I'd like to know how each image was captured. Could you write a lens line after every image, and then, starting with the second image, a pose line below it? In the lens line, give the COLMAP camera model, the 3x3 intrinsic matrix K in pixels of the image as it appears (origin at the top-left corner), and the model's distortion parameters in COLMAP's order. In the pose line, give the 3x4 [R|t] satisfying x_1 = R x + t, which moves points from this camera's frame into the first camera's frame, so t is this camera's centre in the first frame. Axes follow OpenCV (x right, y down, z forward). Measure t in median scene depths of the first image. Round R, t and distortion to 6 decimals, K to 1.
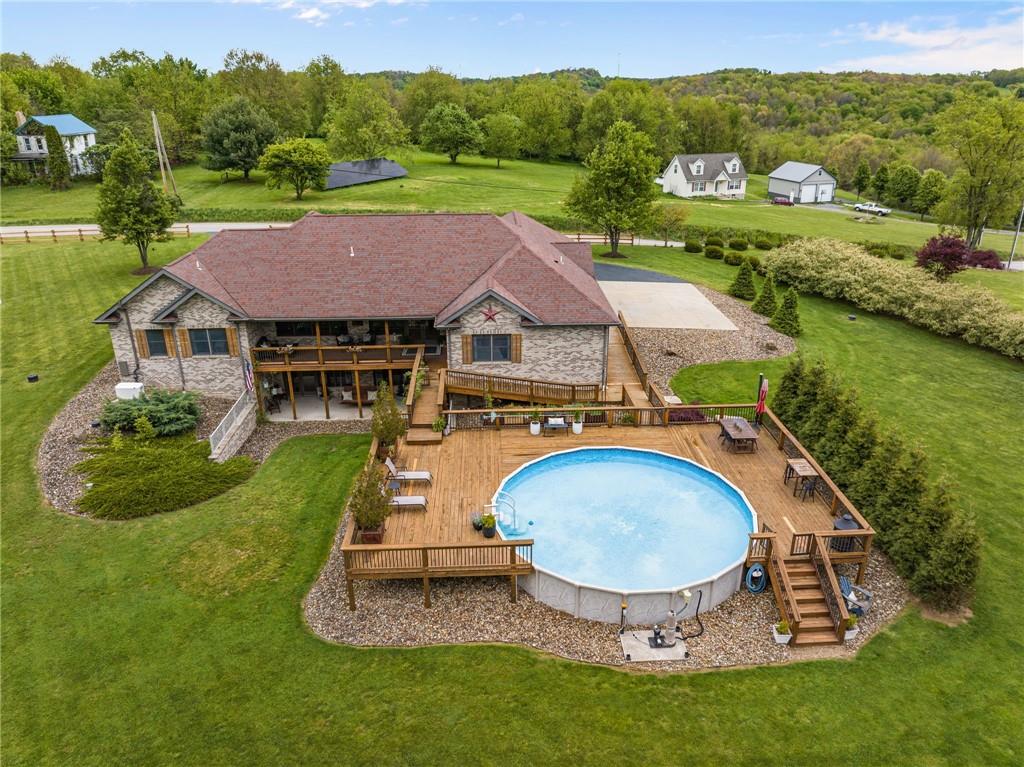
lens RADIAL K [[713.2, 0, 512.0], [0, 713.2, 383.5], [0, 0, 1]] dist [-0.040718, -0.000148]
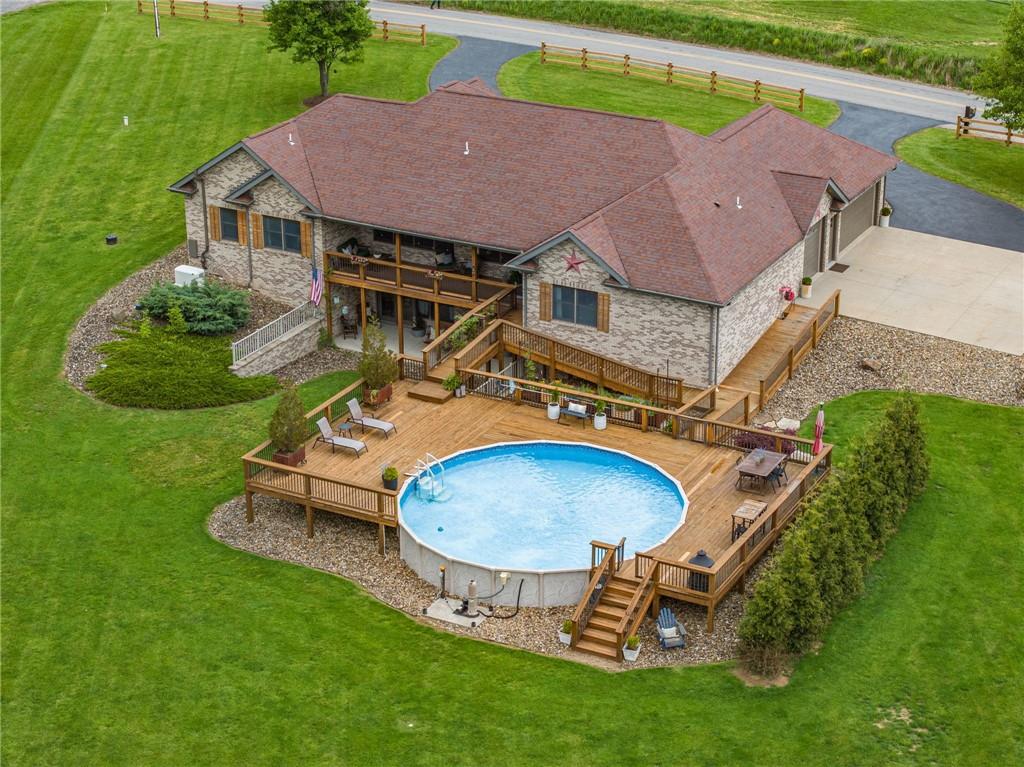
lens RADIAL K [[1988.9, 0, 512.0], [0, 1988.9, 383.5], [0, 0, 1]] dist [-0.074722, 0.035399]
pose [[0.859571, 0.202653, -0.469115, 0.914346], [-0.196132, 0.978530, 0.063338, -0.088917], [0.471878, 0.037565, 0.880863, -0.887111]]
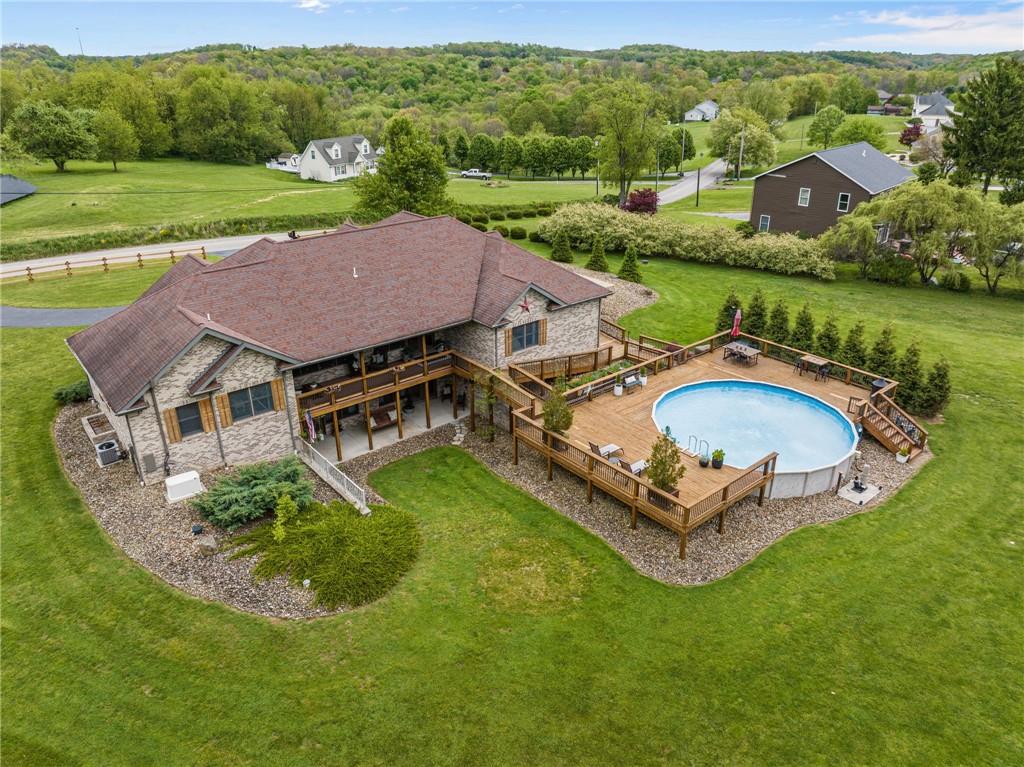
lens RADIAL K [[713.2, 0, 512.0], [0, 713.2, 383.5], [0, 0, 1]] dist [-0.040718, -0.000148]
pose [[0.796917, -0.252574, 0.548754, -0.654084], [0.236190, 0.966361, 0.101782, -0.094859], [-0.556002, 0.048498, 0.829765, 0.107171]]
